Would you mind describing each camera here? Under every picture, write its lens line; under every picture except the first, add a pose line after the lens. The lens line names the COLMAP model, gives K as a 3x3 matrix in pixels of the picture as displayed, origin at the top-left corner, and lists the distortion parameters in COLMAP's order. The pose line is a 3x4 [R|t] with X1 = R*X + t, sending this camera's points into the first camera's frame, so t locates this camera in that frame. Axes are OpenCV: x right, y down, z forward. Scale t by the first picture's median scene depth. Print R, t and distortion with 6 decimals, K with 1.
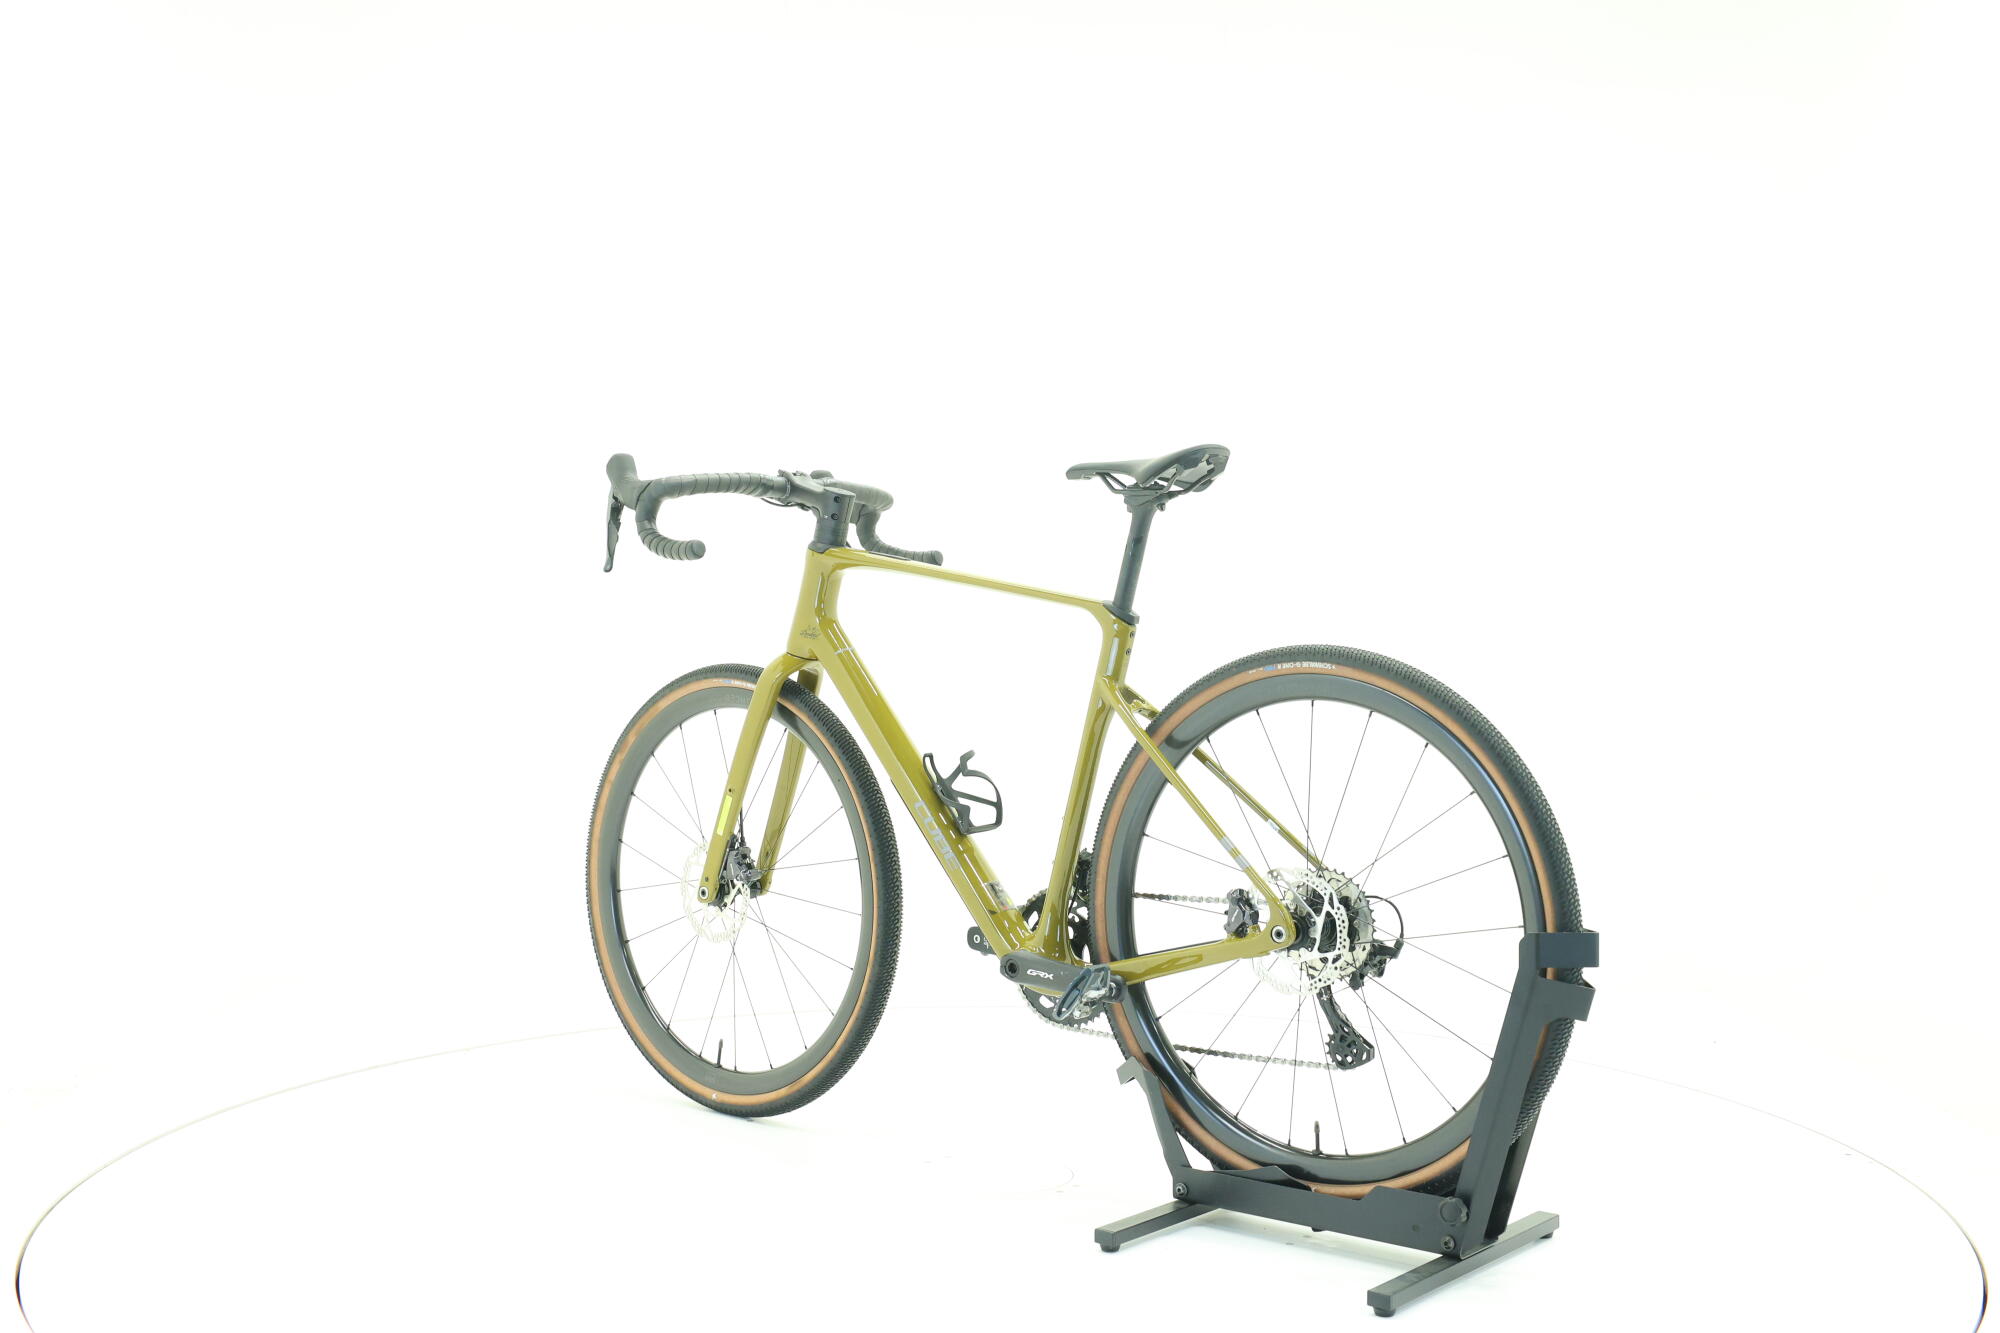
lens RADIAL K [[2129.3, 0, 1001.8], [0, 2129.3, 674.1], [0, 0, 1]] dist [0.092397, 0.000000]
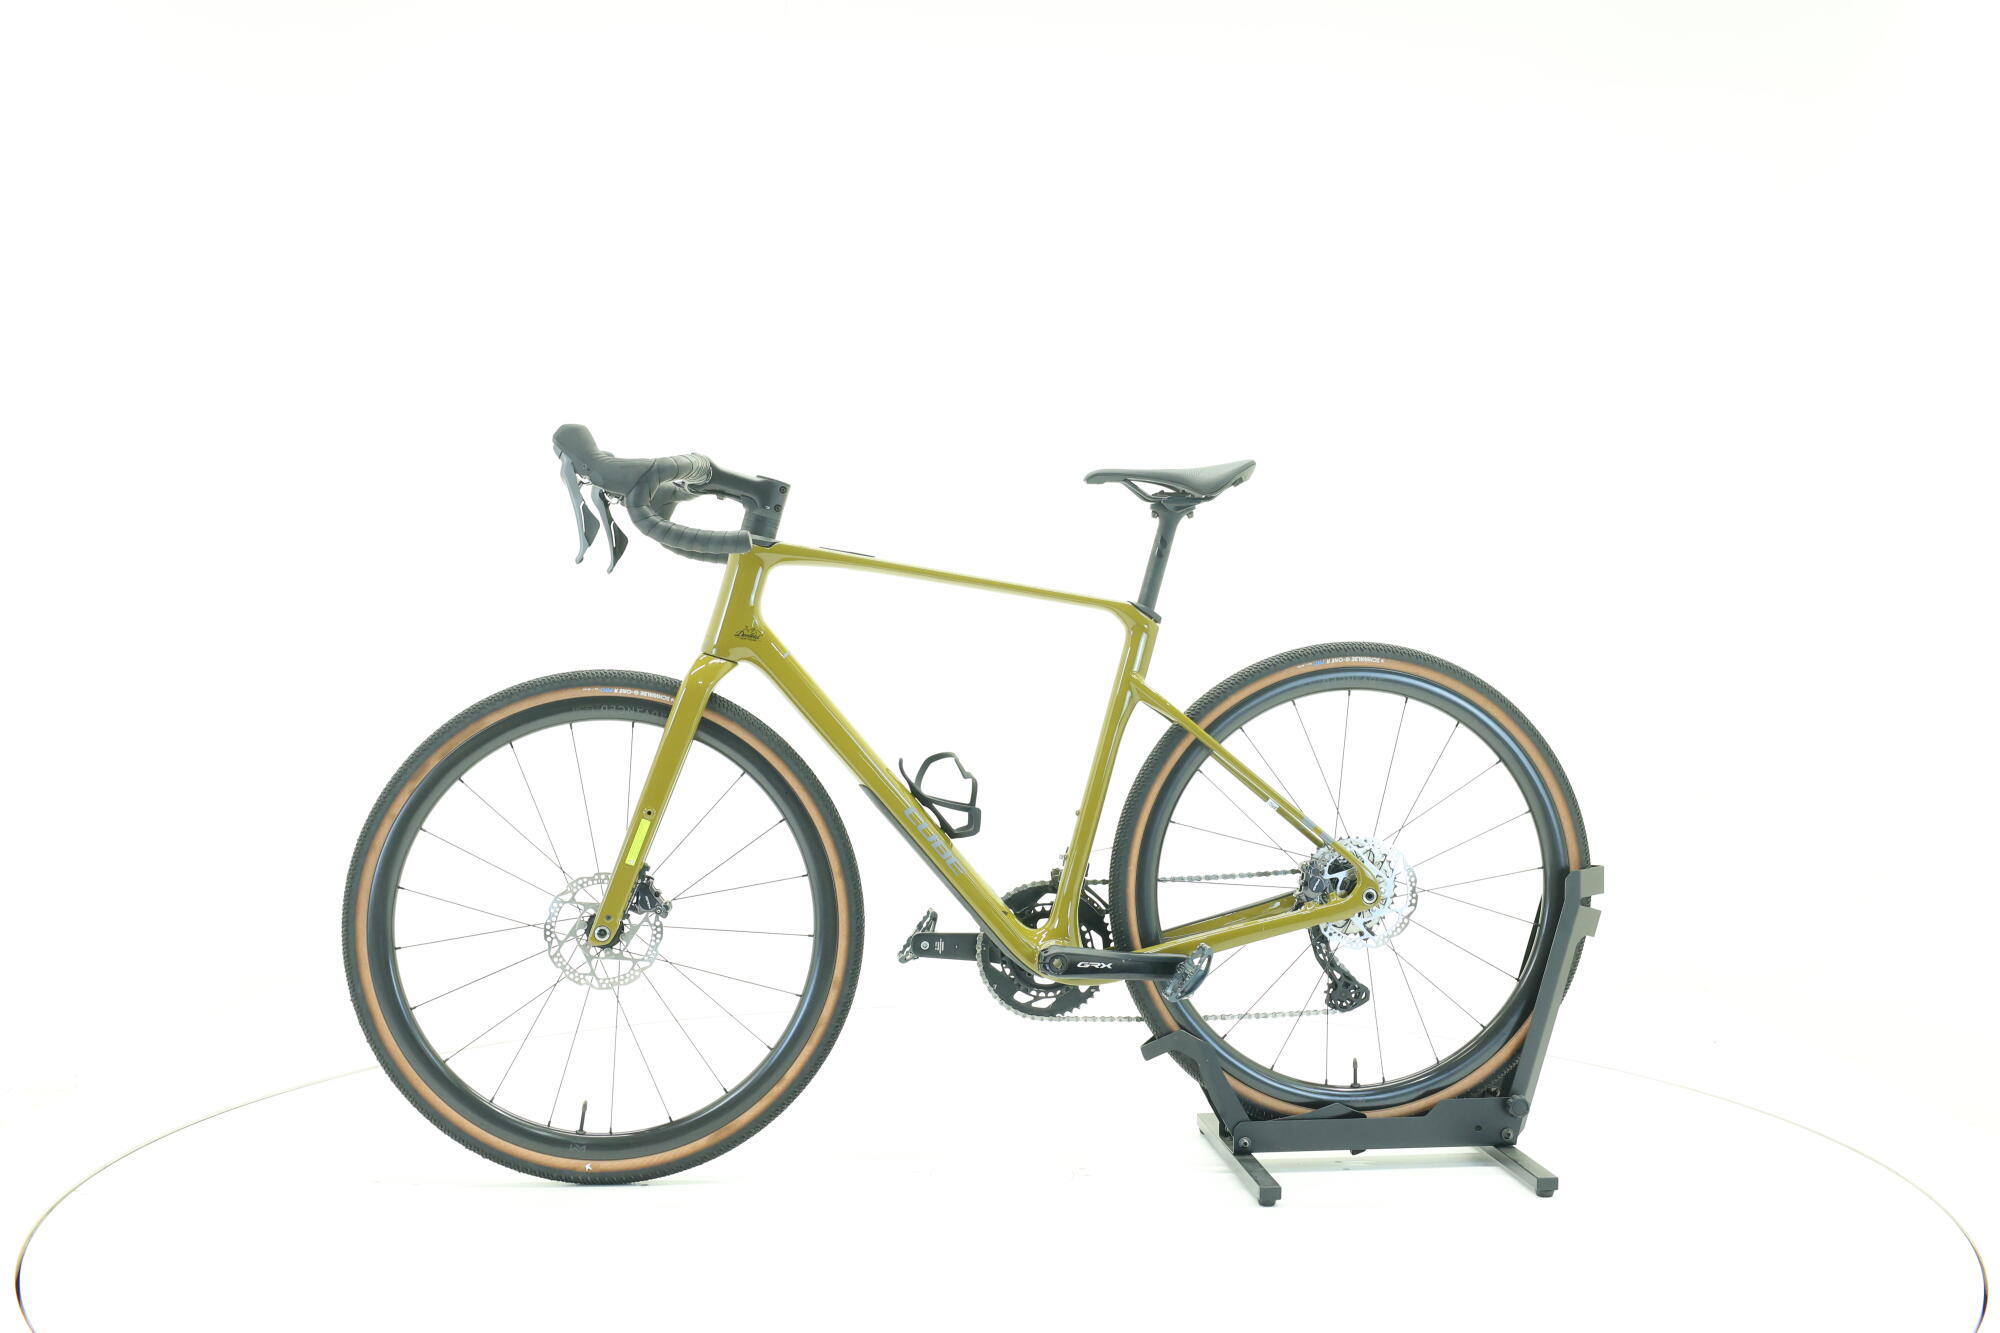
lens RADIAL K [[2129.3, 0, 983.9], [0, 2129.3, 686.8], [0, 0, 1]] dist [0.092397, 0.000000]
pose [[0.692843, -0.025237, 0.720647, -0.762682], [0.019078, 0.999679, 0.016667, -0.011685], [-0.720836, 0.002201, 0.693102, 0.330592]]
